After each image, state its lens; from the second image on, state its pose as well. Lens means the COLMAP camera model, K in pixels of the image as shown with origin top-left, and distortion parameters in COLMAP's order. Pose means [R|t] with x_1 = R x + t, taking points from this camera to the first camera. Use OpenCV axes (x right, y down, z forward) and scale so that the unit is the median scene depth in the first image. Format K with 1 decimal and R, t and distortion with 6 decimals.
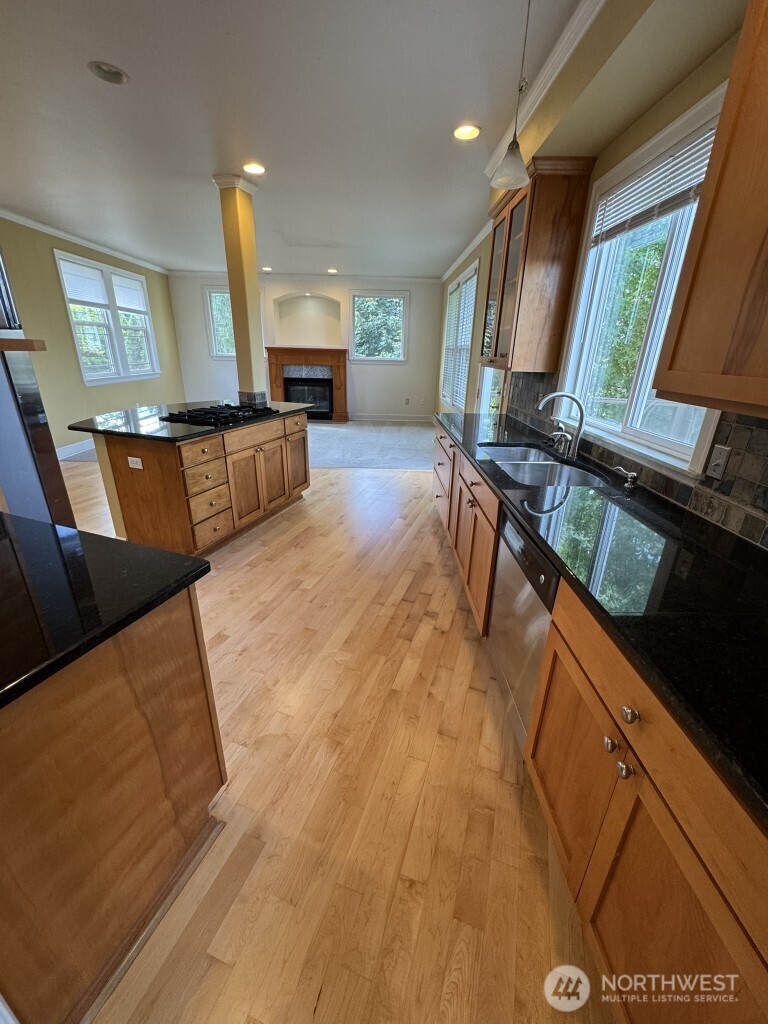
lens RADIAL K [[408.2, 0, 384.6], [0, 408.2, 510.9], [0, 0, 1]] dist [-0.002463, -0.000167]
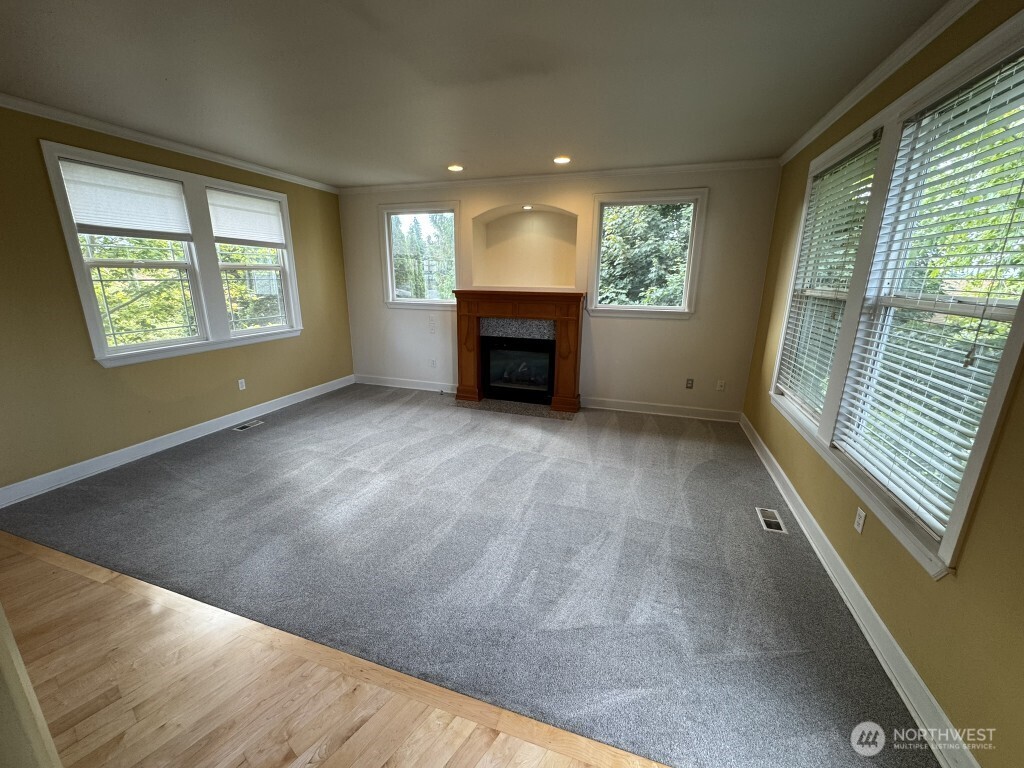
lens RADIAL K [[408.2, 0, 508.6], [0, 408.2, 383.1], [0, 0, 1]] dist [-0.002463, -0.000167]
pose [[0.944297, 0.067177, -0.322165, 0.003072], [-0.106799, 0.988516, -0.106914, -0.260609], [0.311283, 0.135366, 0.940627, 0.583205]]
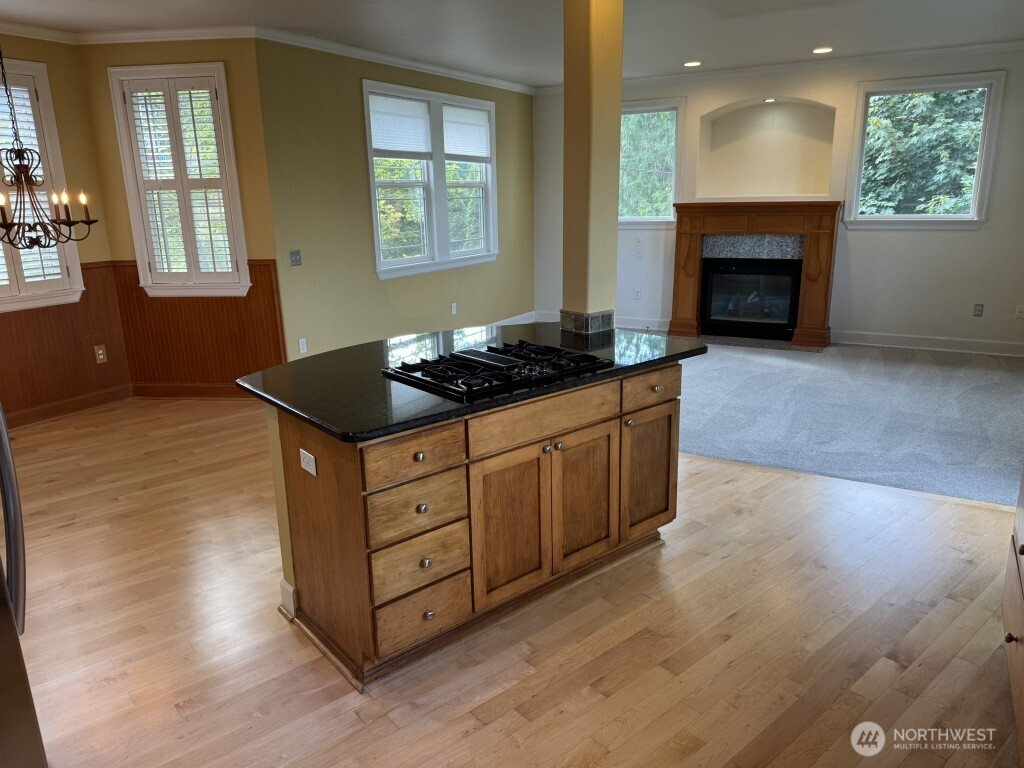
lens RADIAL K [[720.9, 0, 512.6], [0, 720.9, 389.9], [0, 0, 1]] dist [0.049056, -0.055115]
pose [[0.862113, 0.090867, -0.498501, 0.030172], [-0.145733, 0.986687, -0.072178, -0.075604], [0.485306, 0.134874, 0.863879, 0.129800]]
